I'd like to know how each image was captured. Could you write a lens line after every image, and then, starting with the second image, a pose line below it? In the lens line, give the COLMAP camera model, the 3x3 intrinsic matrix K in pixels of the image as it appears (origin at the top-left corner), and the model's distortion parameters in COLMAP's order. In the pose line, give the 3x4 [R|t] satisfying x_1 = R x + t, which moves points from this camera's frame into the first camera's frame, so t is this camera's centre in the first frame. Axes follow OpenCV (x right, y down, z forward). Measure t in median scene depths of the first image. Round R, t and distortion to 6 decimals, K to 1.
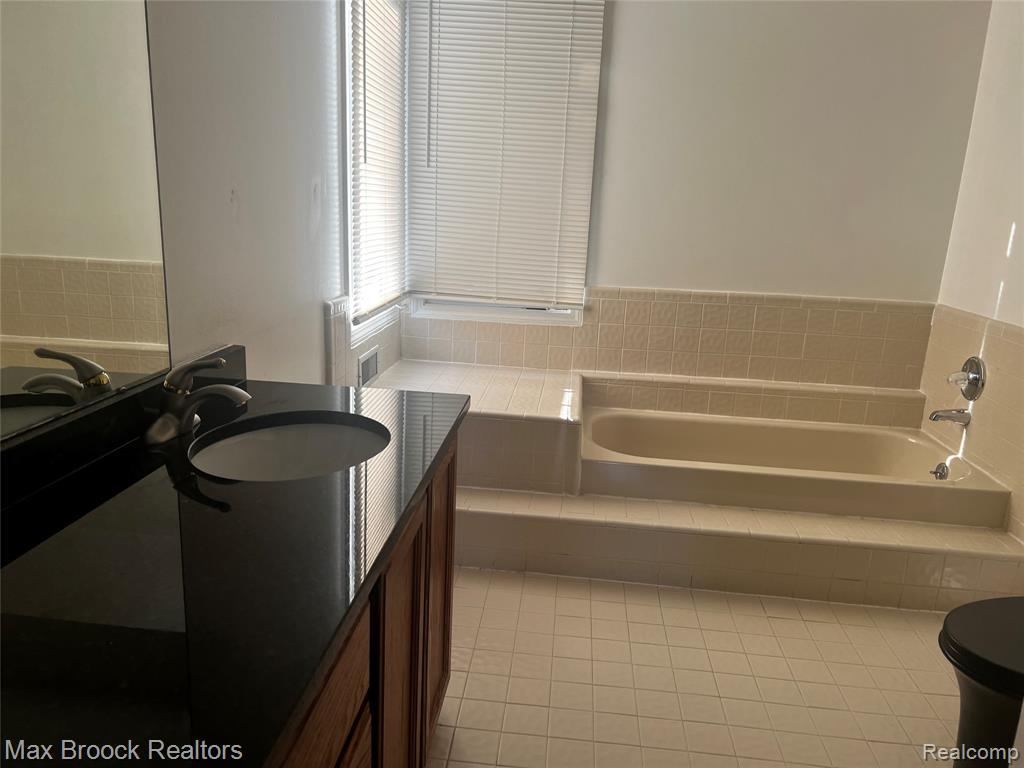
lens RADIAL K [[755.8, 0, 515.0], [0, 755.8, 409.6], [0, 0, 1]] dist [0.035149, -0.005482]
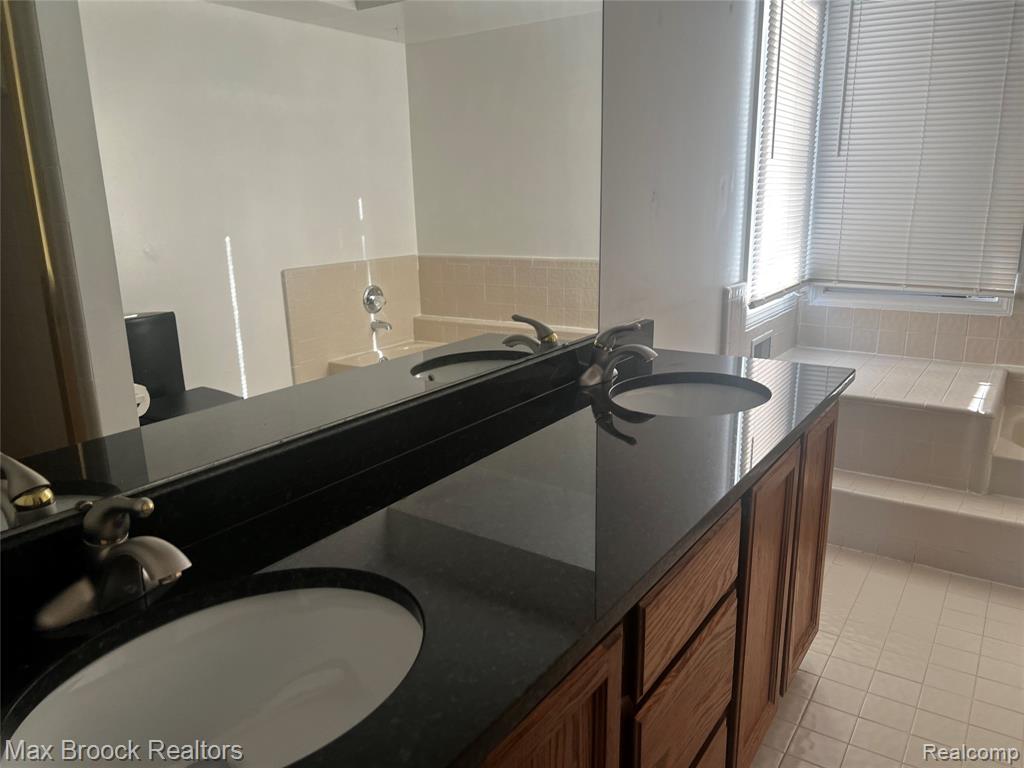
lens RADIAL K [[757.3, 0, 512.0], [0, 757.3, 384.0], [0, 0, 1]] dist [0.007000, -0.003190]
pose [[0.869446, 0.056783, -0.490753, 0.027320], [-0.071429, 0.997383, -0.011144, 0.030360], [0.488836, 0.044743, 0.871227, -0.095221]]
